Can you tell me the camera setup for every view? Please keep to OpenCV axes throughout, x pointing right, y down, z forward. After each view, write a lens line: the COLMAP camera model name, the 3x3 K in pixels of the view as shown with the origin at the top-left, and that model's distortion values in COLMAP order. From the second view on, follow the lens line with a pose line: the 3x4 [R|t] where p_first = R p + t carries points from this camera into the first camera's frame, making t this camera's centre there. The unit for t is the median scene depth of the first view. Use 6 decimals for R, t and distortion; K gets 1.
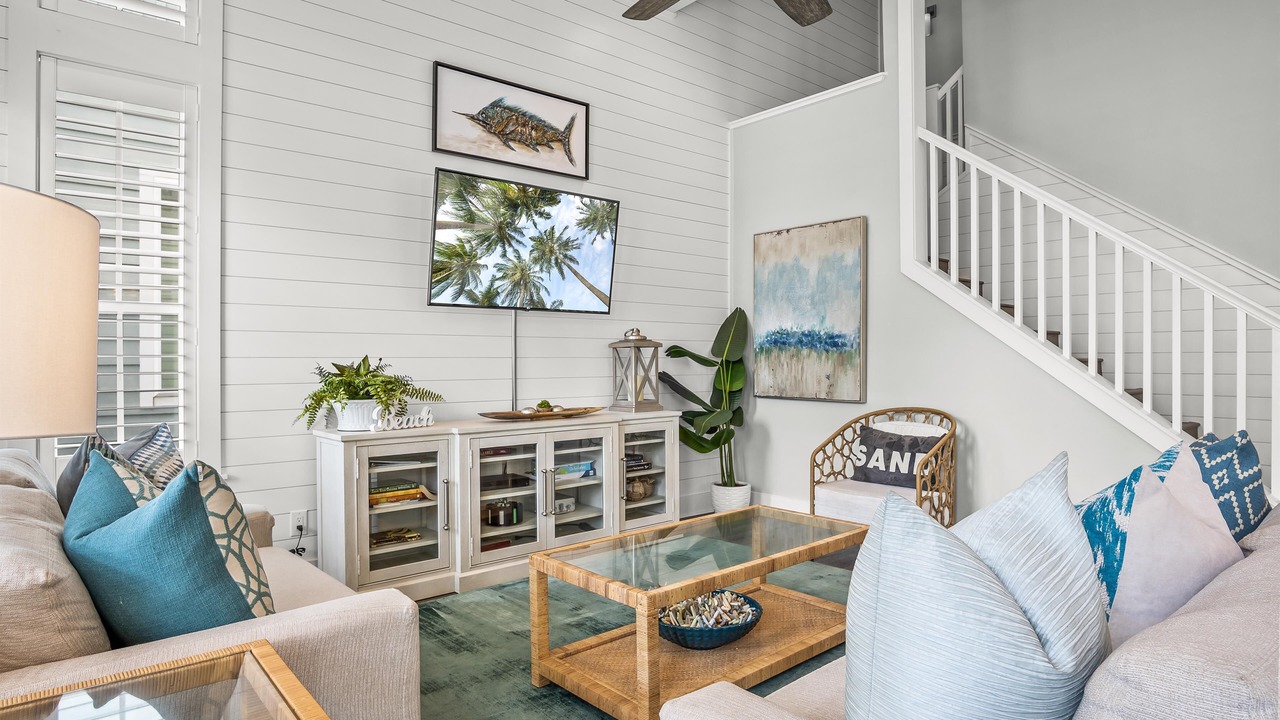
lens RADIAL K [[709.7, 0, 661.3], [0, 709.7, 361.0], [0, 0, 1]] dist [-0.033472, 0.000439]
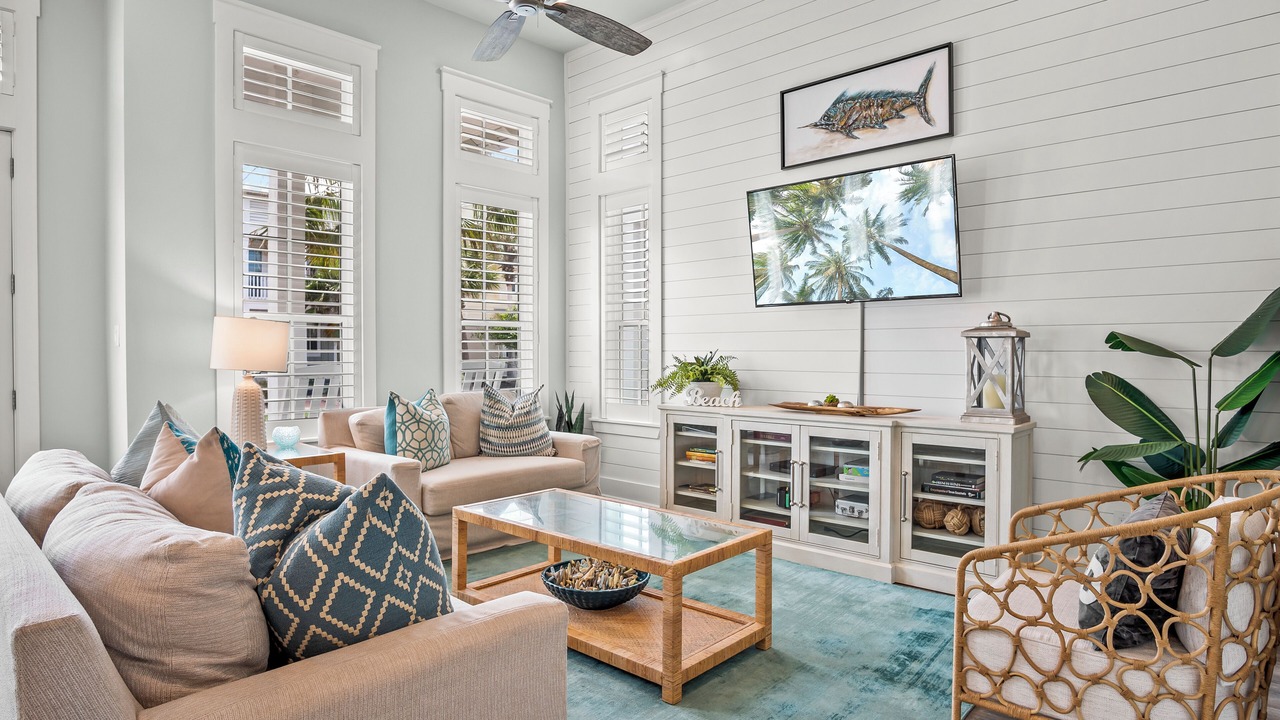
lens RADIAL K [[709.7, 0, 638.3], [0, 709.7, 366.9], [0, 0, 1]] dist [-0.033472, 0.000439]
pose [[0.091867, 0.018429, -0.995601, 0.774692], [-0.005060, 0.999824, 0.018040, 0.000941], [0.995758, 0.003381, 0.091944, 0.640778]]
